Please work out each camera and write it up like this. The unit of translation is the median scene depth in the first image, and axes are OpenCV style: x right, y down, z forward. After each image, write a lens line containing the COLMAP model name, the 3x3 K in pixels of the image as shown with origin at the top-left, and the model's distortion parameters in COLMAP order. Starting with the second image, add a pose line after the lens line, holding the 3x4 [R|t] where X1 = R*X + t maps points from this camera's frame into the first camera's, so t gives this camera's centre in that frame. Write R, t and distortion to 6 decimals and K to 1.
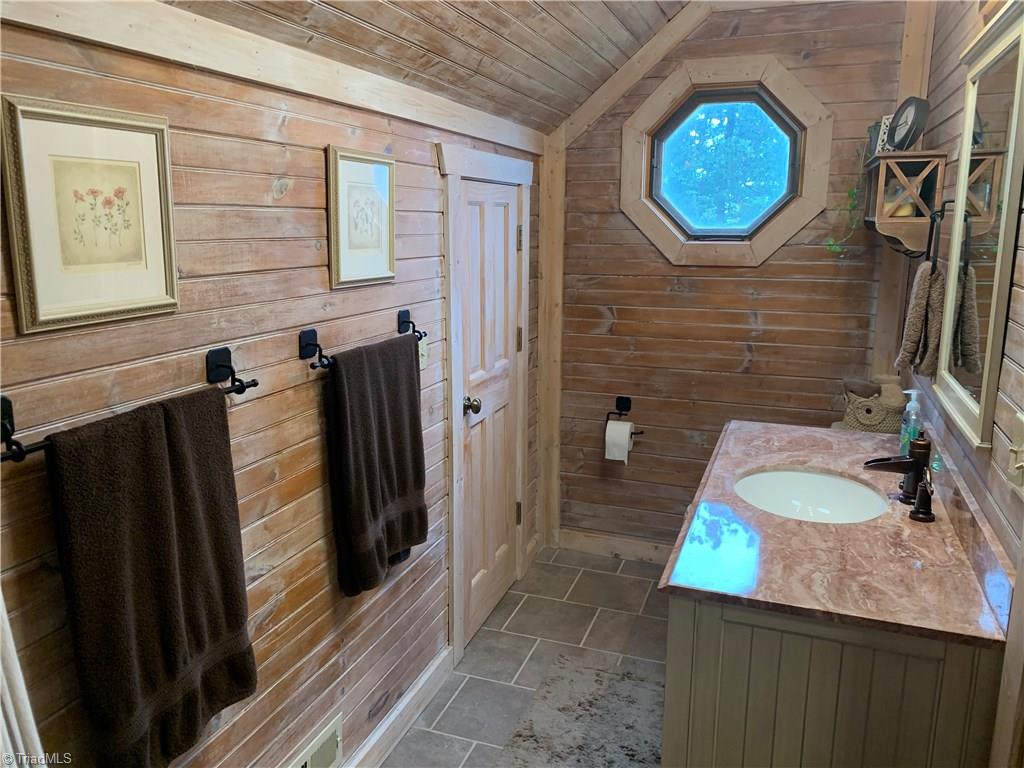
lens RADIAL K [[779.5, 0, 512.0], [0, 779.5, 384.0], [0, 0, 1]] dist [0.111750, -0.221680]
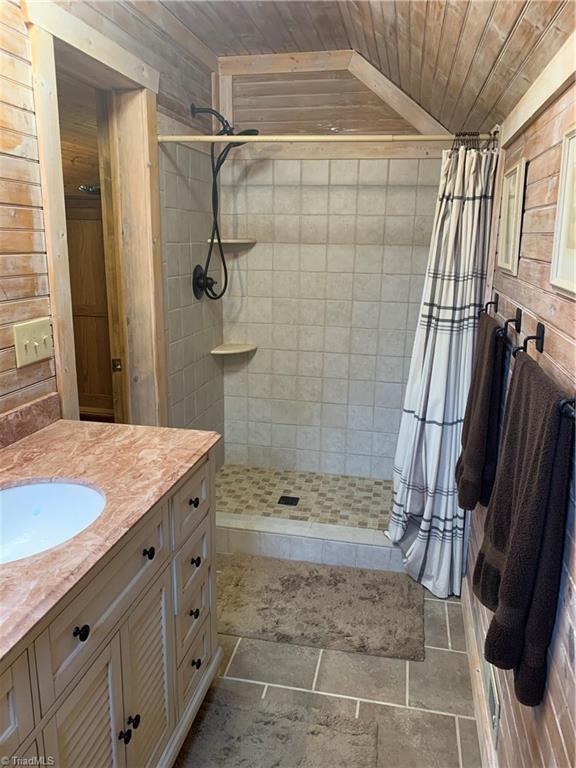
lens RADIAL K [[584.6, 0, 287.4], [0, 584.6, 380.4], [0, 0, 1]] dist [0.111750, -0.221680]
pose [[-0.988681, 0.023193, -0.148226, 0.218886], [-0.043157, 0.902258, 0.429032, -0.378016], [0.143689, 0.430573, -0.891044, 2.001331]]
